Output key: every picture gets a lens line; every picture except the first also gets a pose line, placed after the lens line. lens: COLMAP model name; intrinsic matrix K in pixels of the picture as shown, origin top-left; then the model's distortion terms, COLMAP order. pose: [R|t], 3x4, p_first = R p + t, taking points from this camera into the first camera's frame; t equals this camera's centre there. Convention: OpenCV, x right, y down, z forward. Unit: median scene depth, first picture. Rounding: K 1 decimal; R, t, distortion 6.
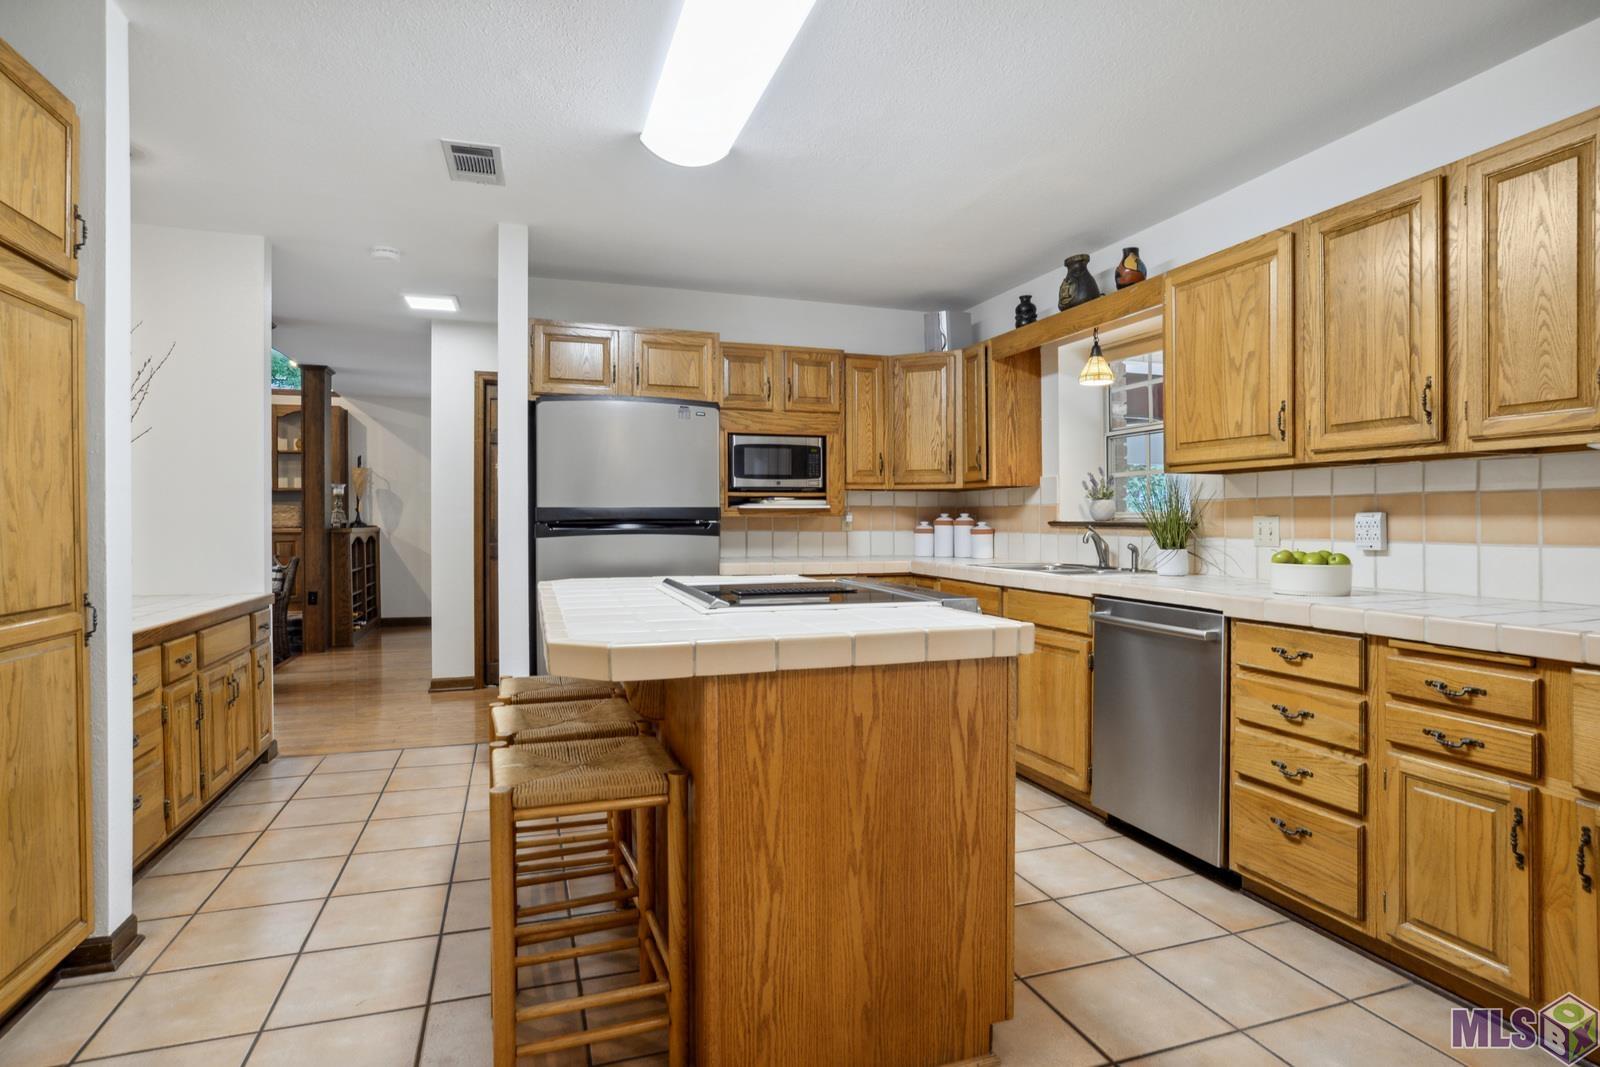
lens RADIAL K [[834.1, 0, 803.5], [0, 834.1, 526.9], [0, 0, 1]] dist [-0.003468, -0.000481]
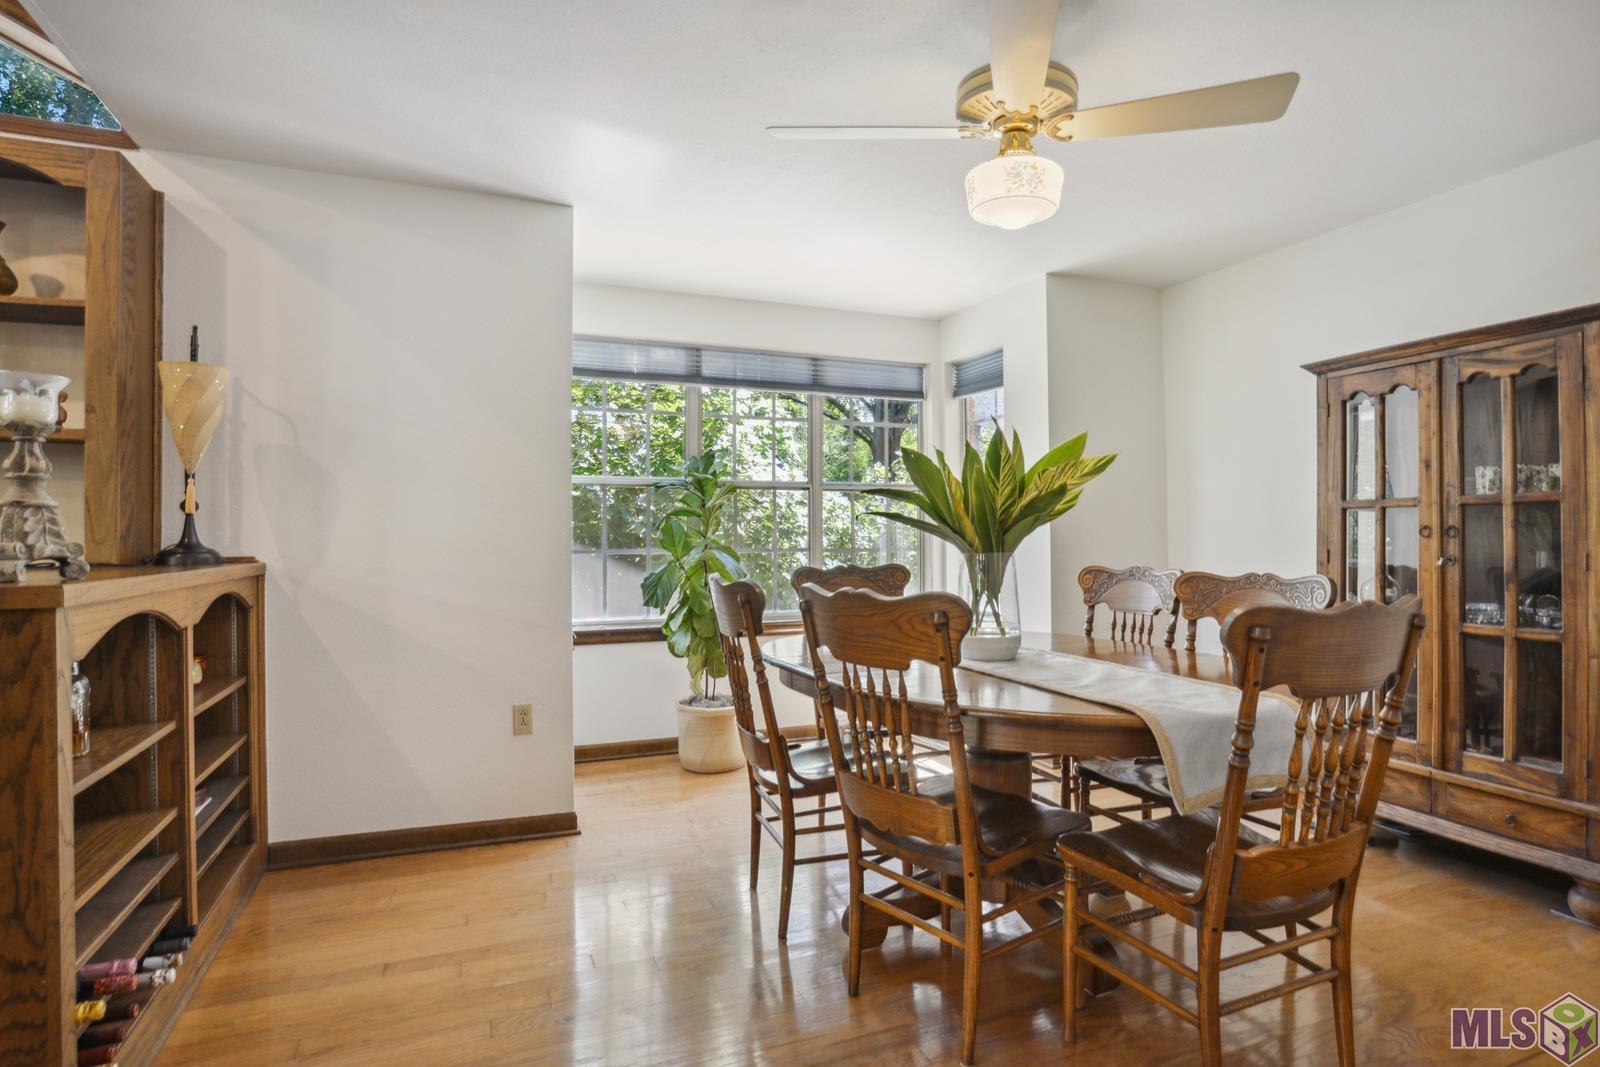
lens RADIAL K [[834.1, 0, 797.5], [0, 834.1, 538.7], [0, 0, 1]] dist [-0.003468, -0.000481]
pose [[0.998641, 0.002386, 0.052069, -0.324030], [-0.001846, 0.999944, -0.010407, -0.006035], [-0.052091, 0.010297, 0.998589, 0.676484]]
